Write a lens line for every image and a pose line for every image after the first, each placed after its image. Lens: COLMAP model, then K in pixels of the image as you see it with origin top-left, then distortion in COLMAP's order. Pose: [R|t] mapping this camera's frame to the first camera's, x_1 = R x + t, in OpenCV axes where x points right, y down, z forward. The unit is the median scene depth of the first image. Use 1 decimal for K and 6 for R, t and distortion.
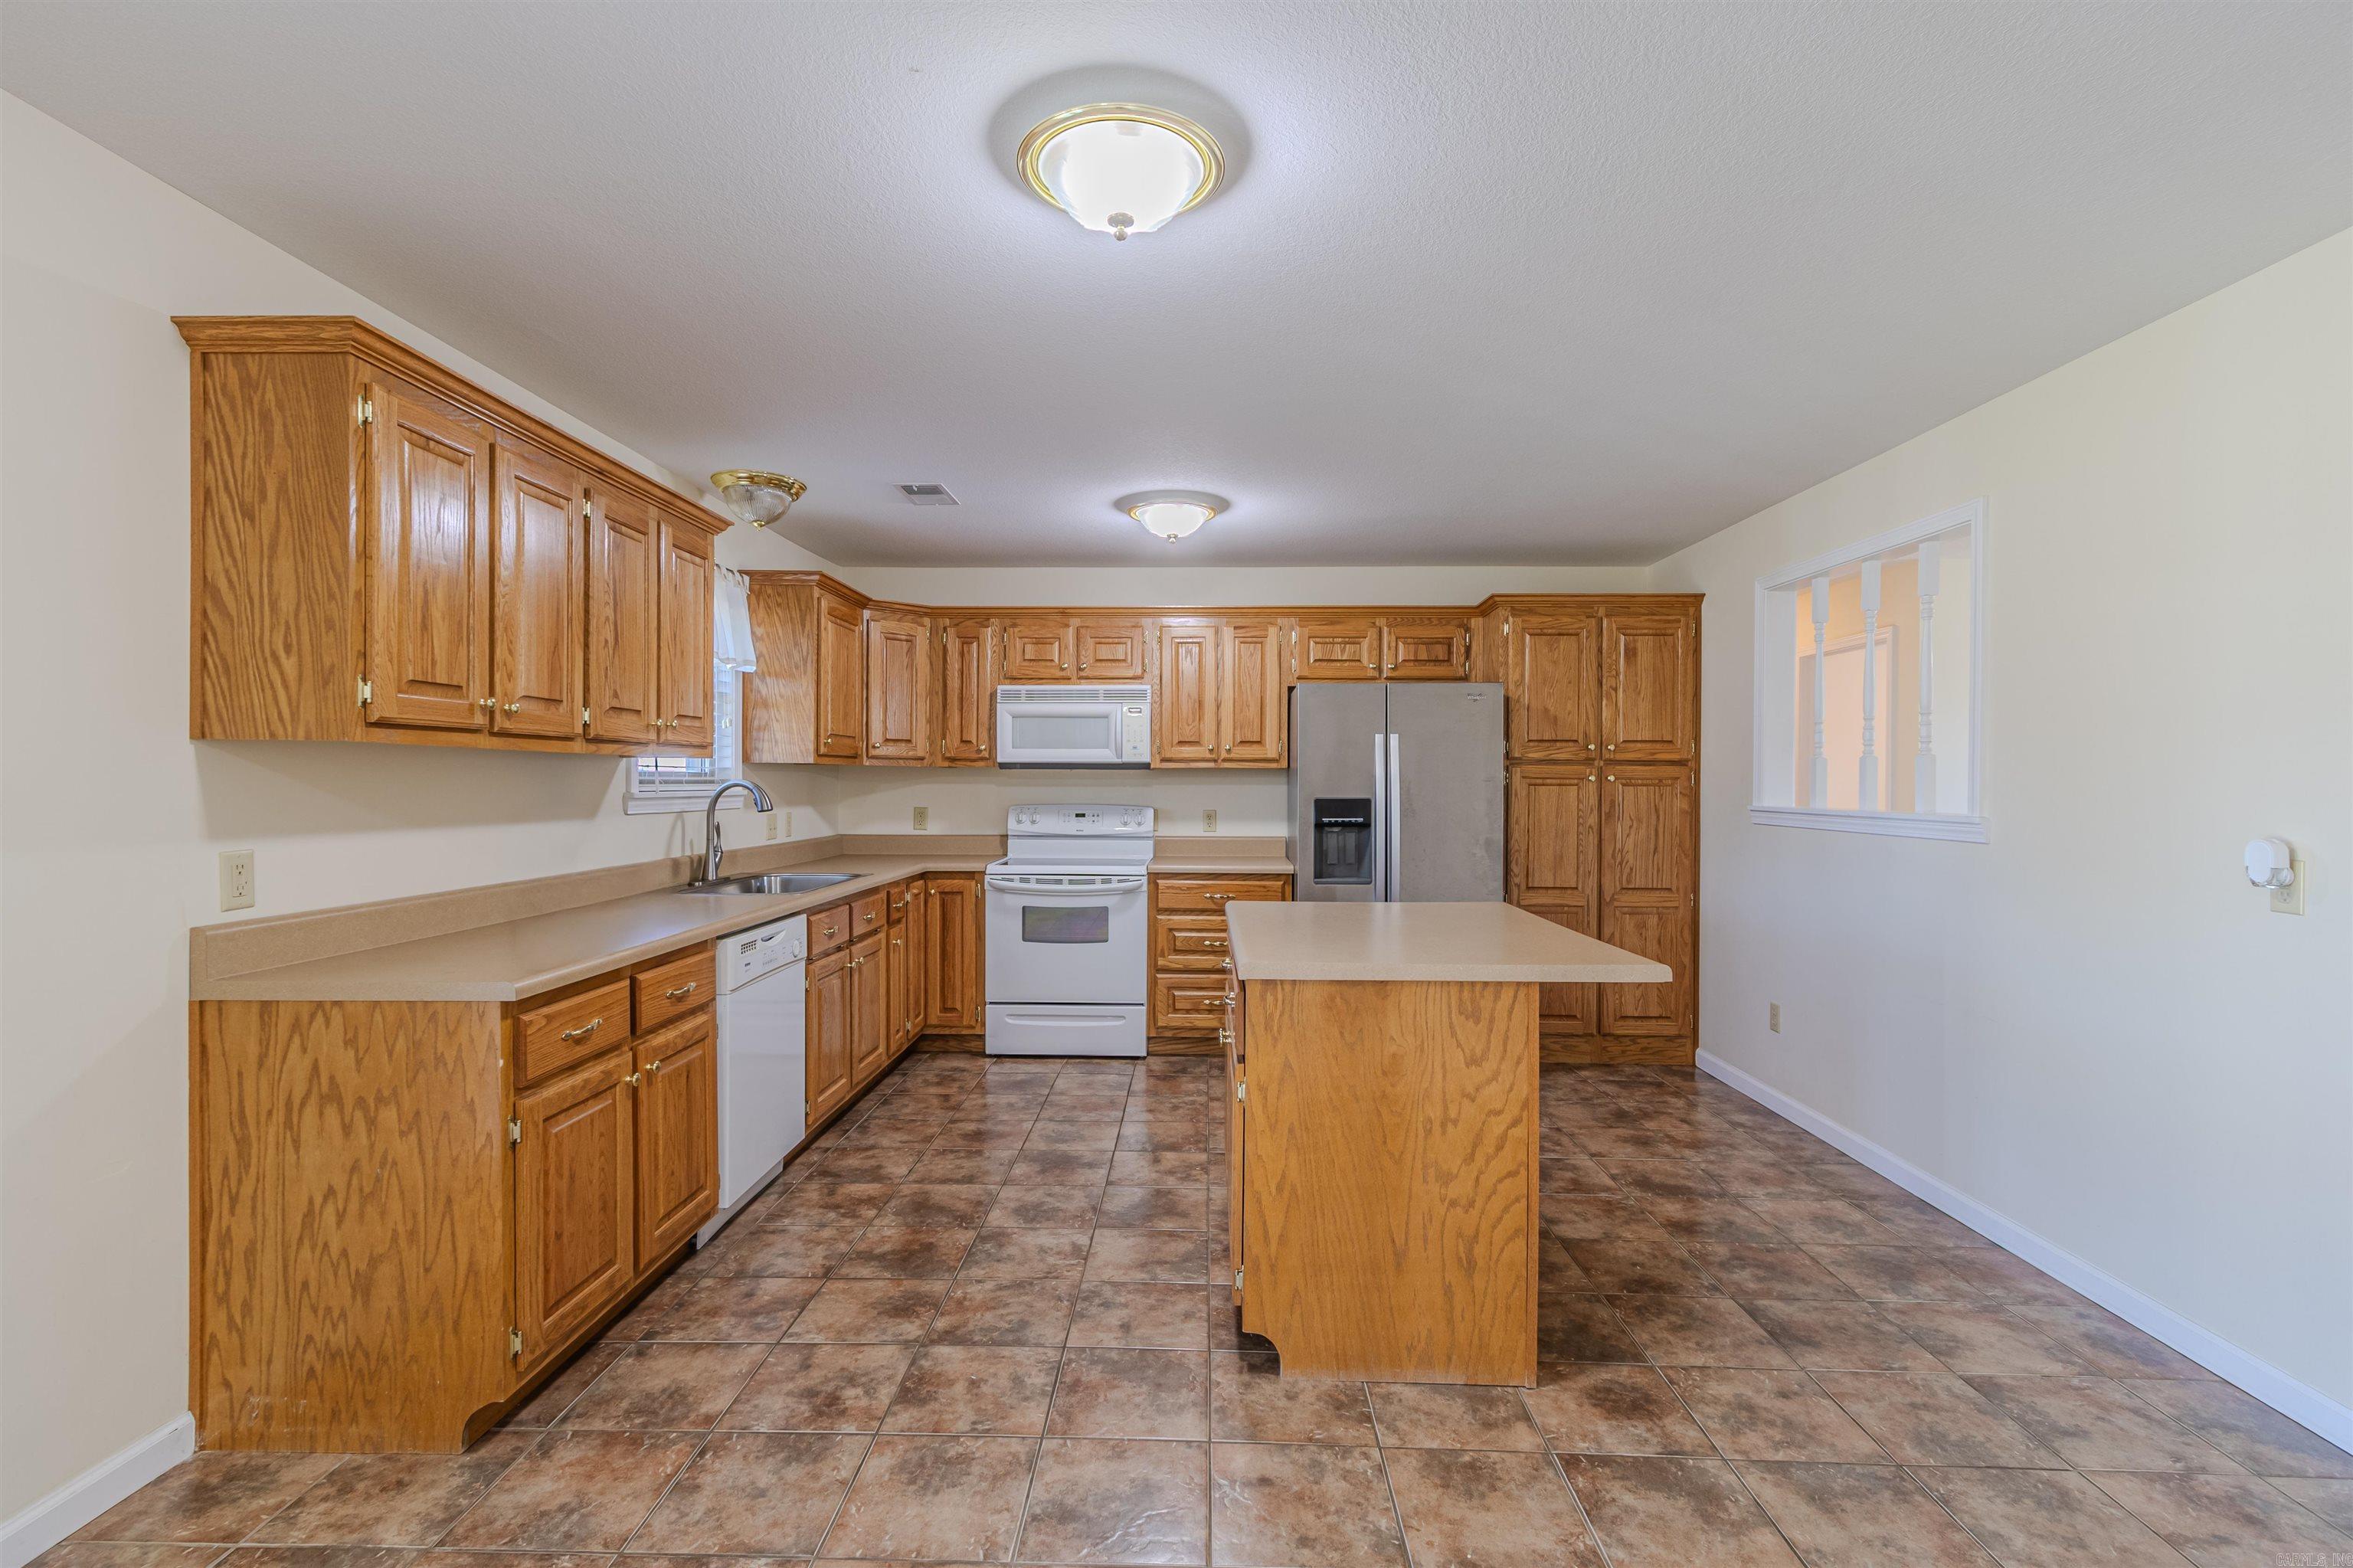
lens RADIAL K [[1107.1, 0, 1176.5], [0, 1107.1, 784.0], [0, 0, 1]] dist [0.008769, -0.000457]
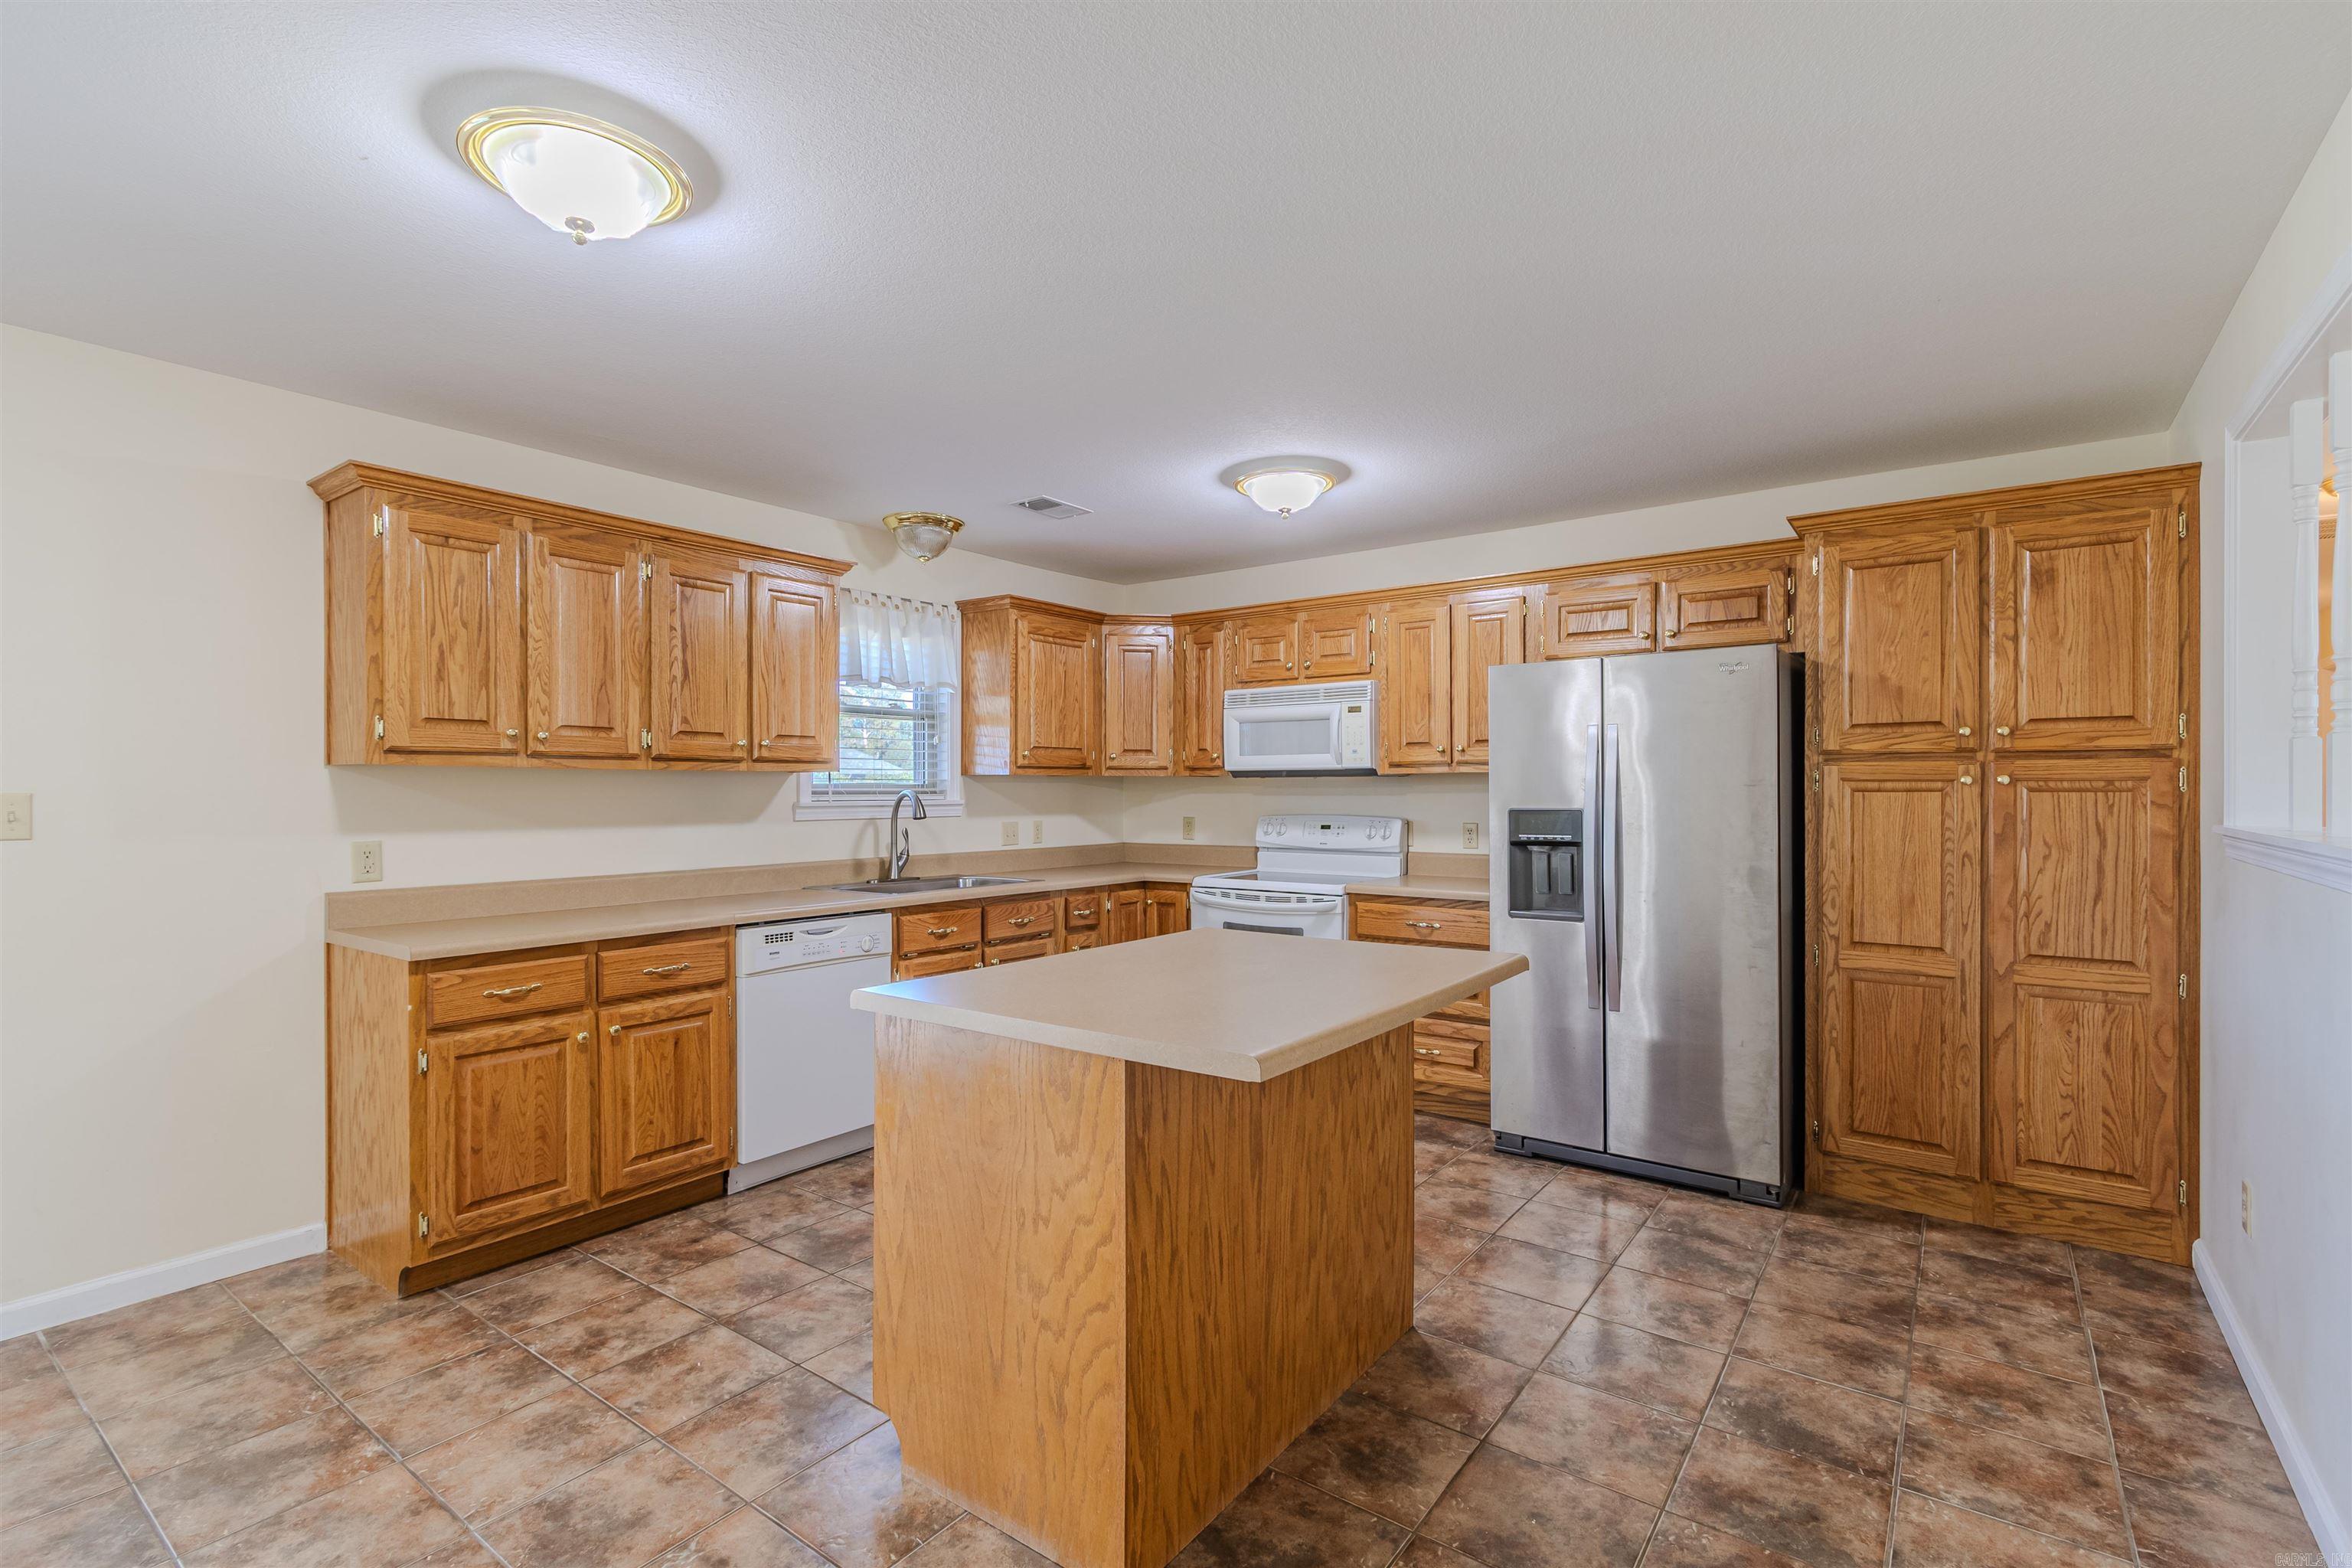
lens RADIAL K [[1113.8, 0, 1176.0], [0, 1113.8, 784.0], [0, 0, 1]] dist [0.005971, -0.000707]
pose [[0.804765, -0.009661, -0.593515, 0.450483], [0.004139, 0.999935, -0.010665, 0.002637], [0.593579, 0.006126, 0.804753, 0.236644]]
